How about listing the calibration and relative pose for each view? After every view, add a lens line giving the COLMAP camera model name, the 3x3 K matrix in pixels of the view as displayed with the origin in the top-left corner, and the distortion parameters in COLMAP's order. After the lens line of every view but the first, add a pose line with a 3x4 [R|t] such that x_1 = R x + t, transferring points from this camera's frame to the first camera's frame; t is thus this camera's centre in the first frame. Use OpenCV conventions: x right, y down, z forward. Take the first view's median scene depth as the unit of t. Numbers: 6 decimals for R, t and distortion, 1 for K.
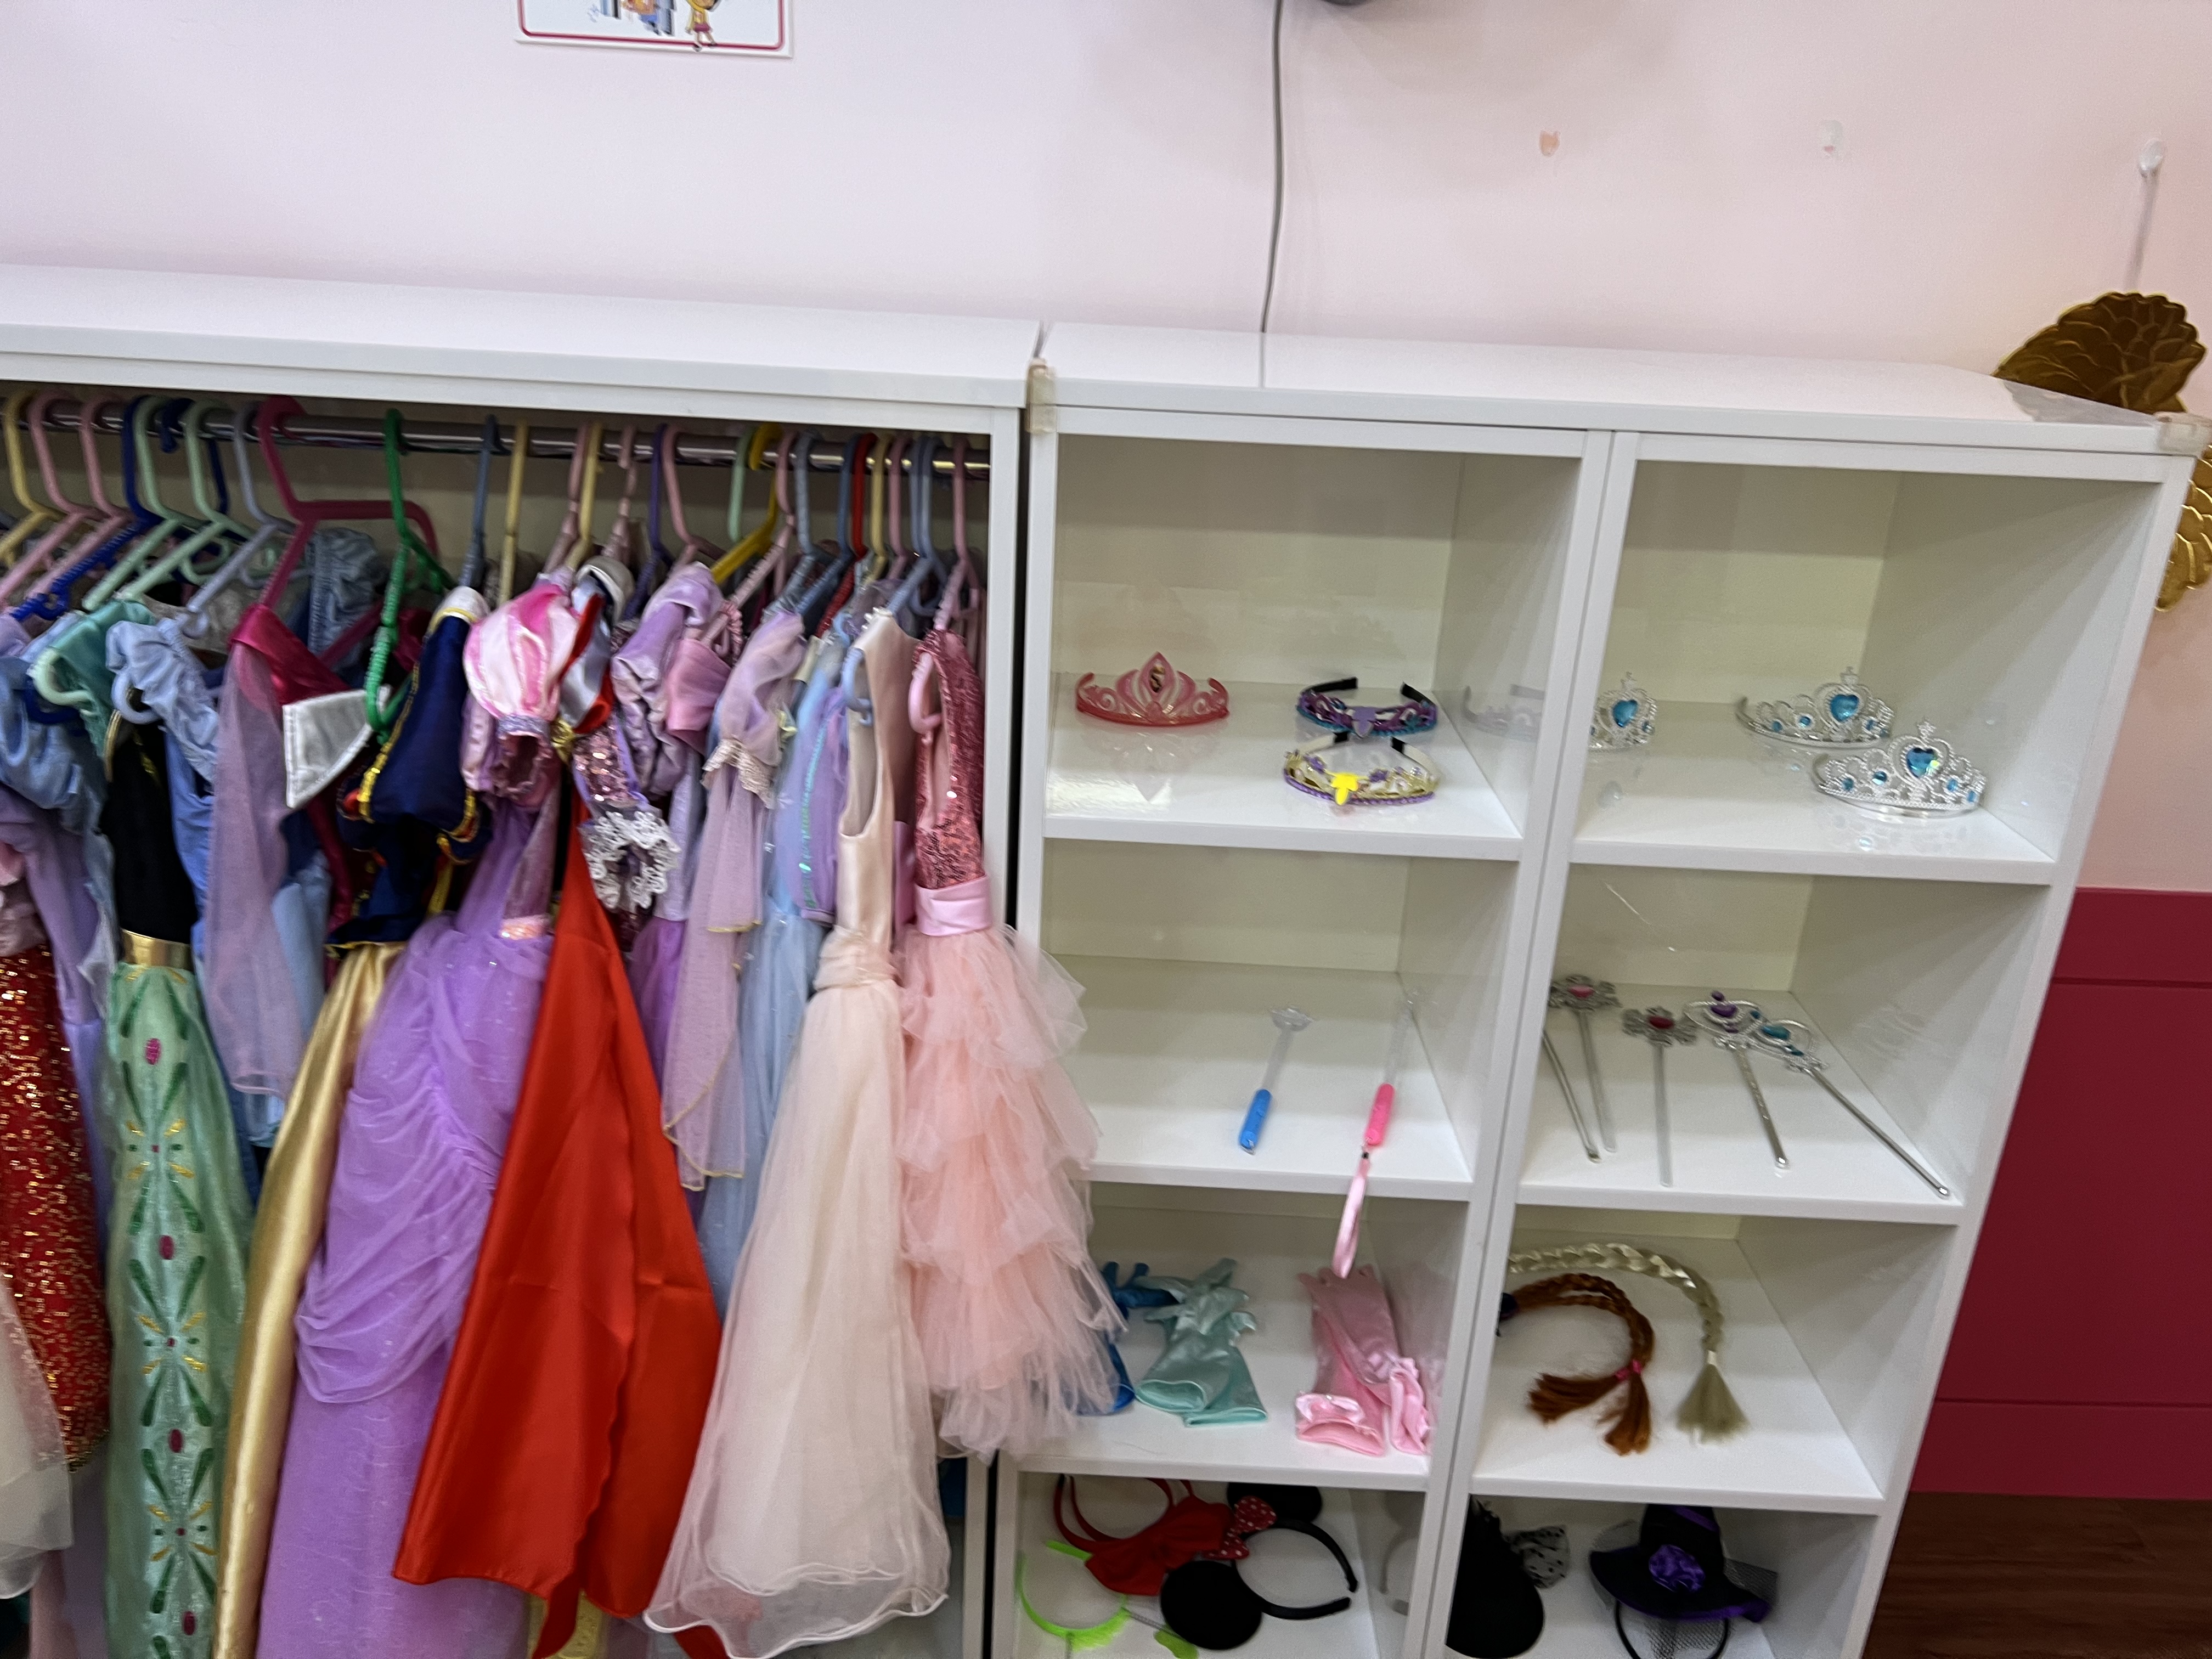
lens RADIAL K [[1682.6, 0, 1100.4], [0, 1682.6, 834.2], [0, 0, 1]] dist [0.030093, -0.003451]
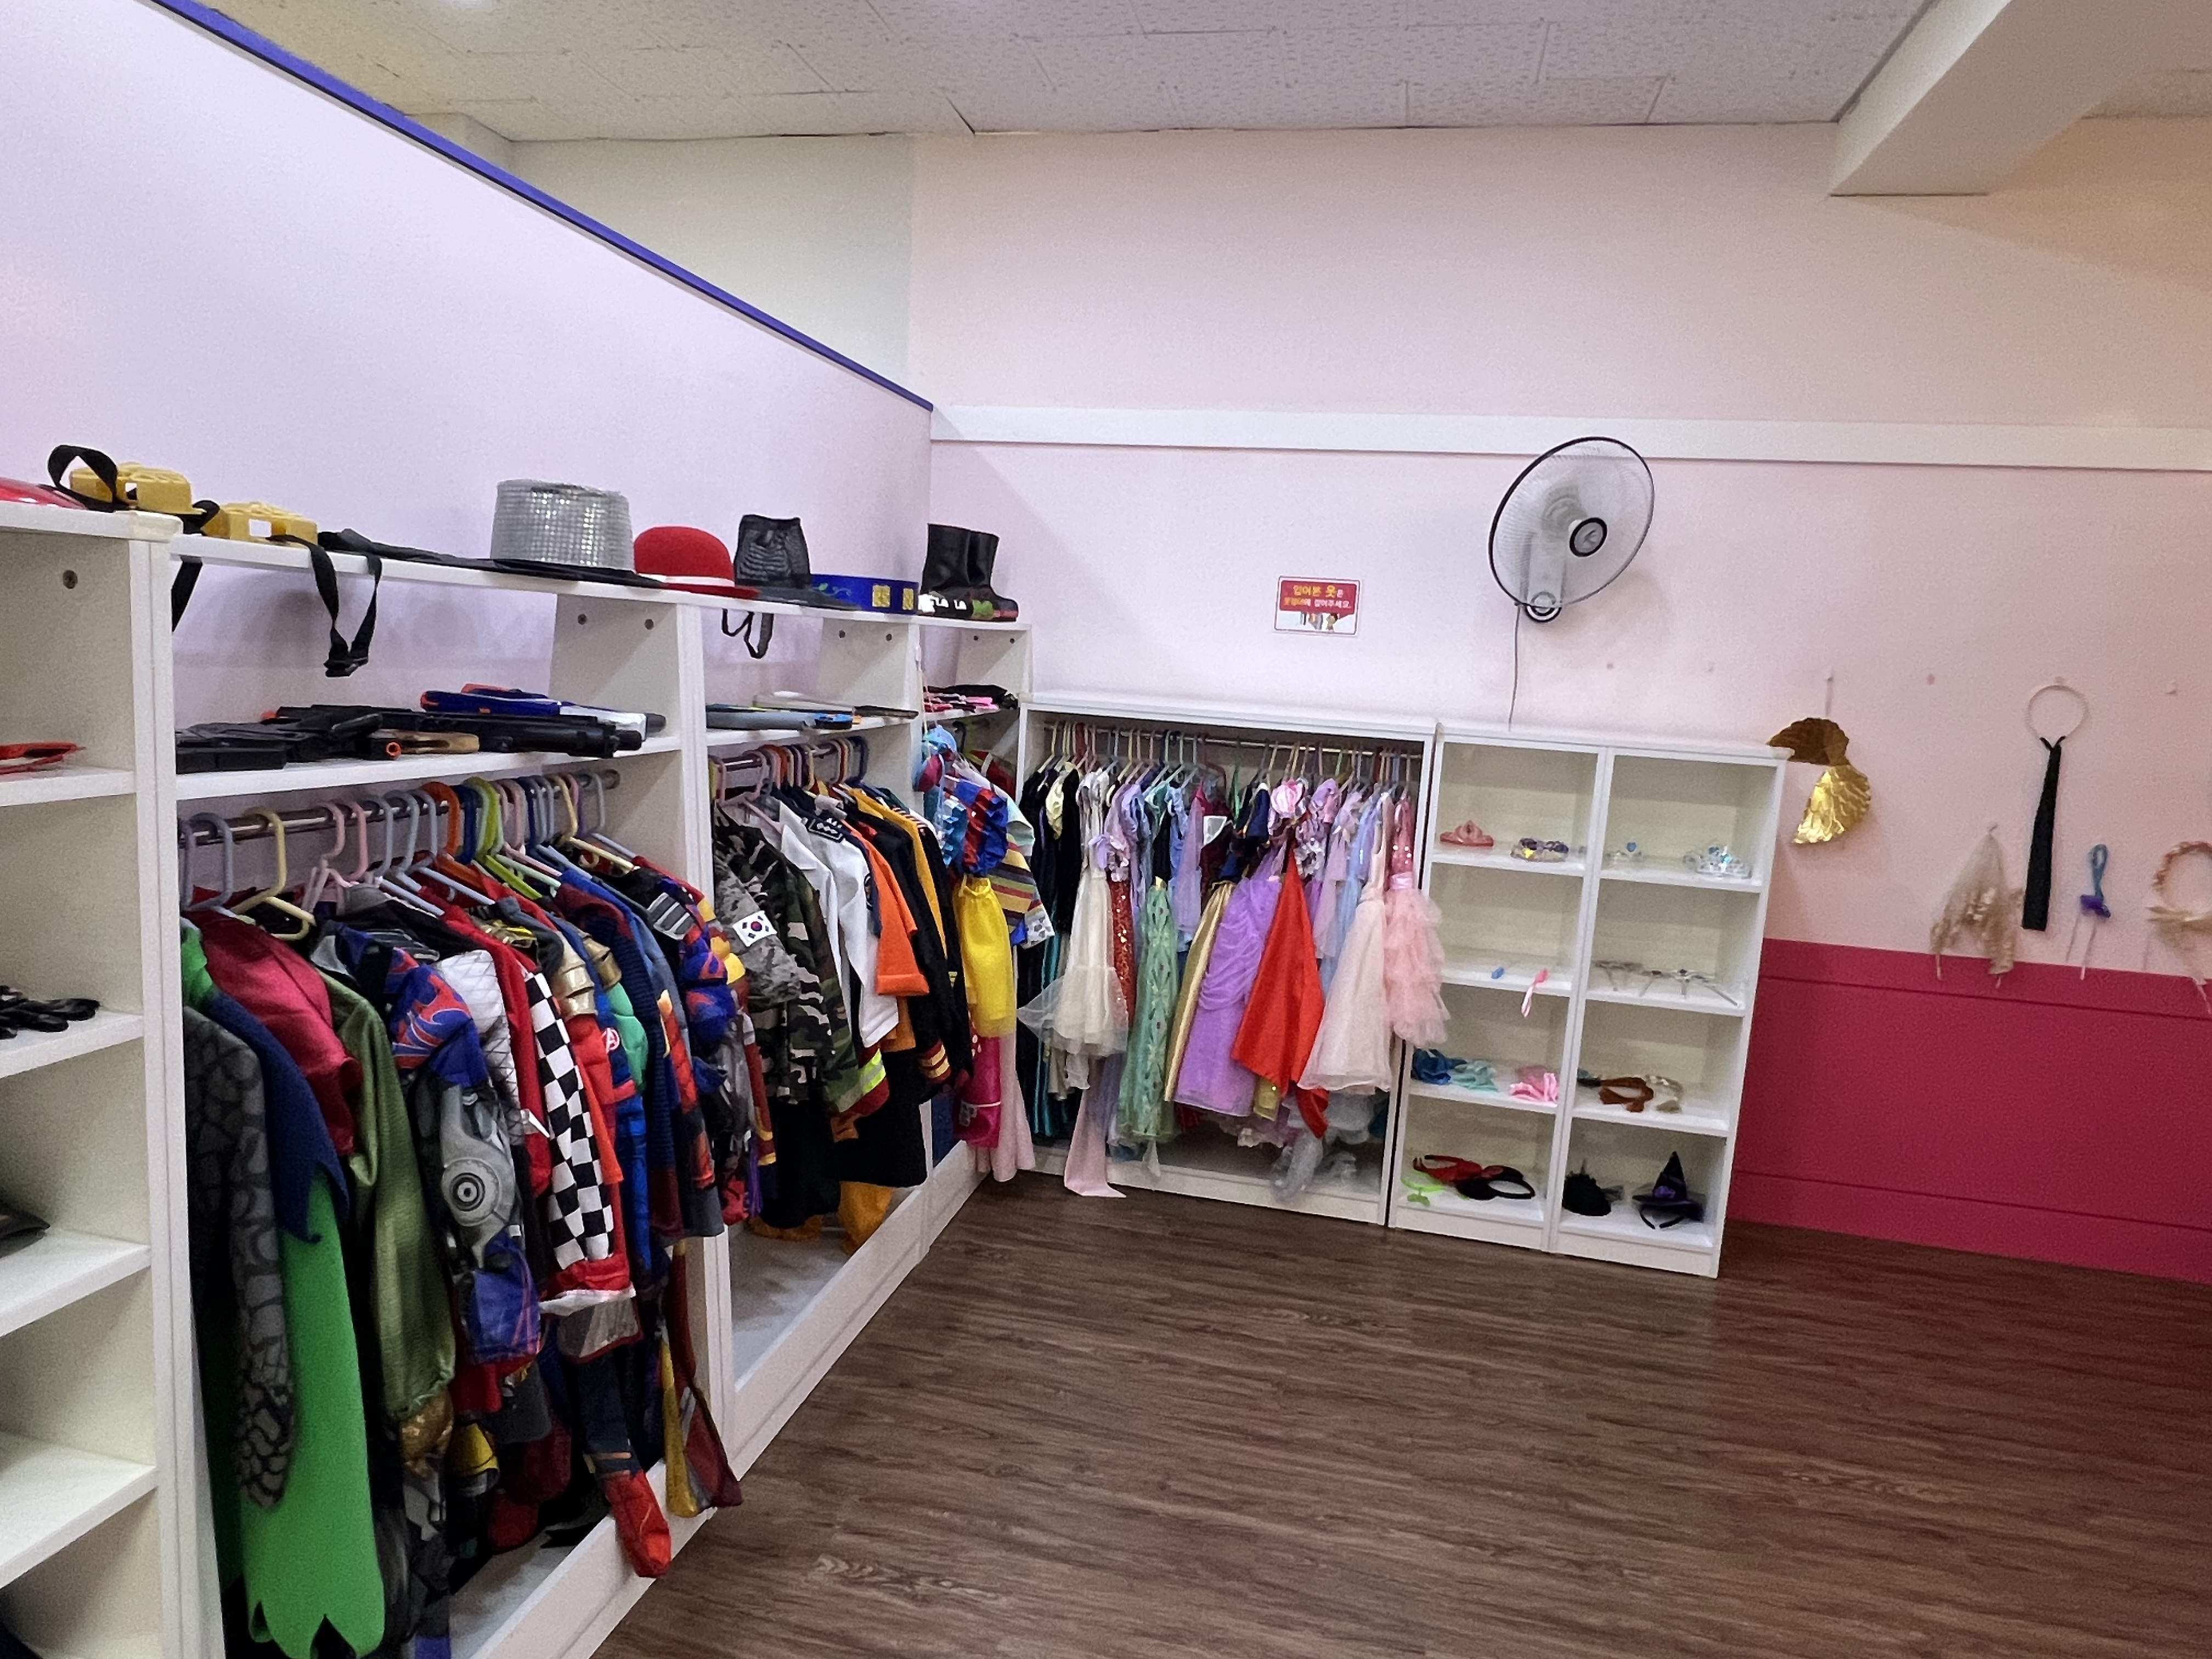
lens RADIAL K [[1353.0, 0, 1105.8], [0, 1353.0, 830.4], [0, 0, 1]] dist [-0.009178, -0.001740]
pose [[0.972088, 0.046667, -0.229929, -0.049784], [-0.100178, 0.968750, -0.226908, 0.612169], [0.212155, 0.243608, 0.946385, -1.670259]]
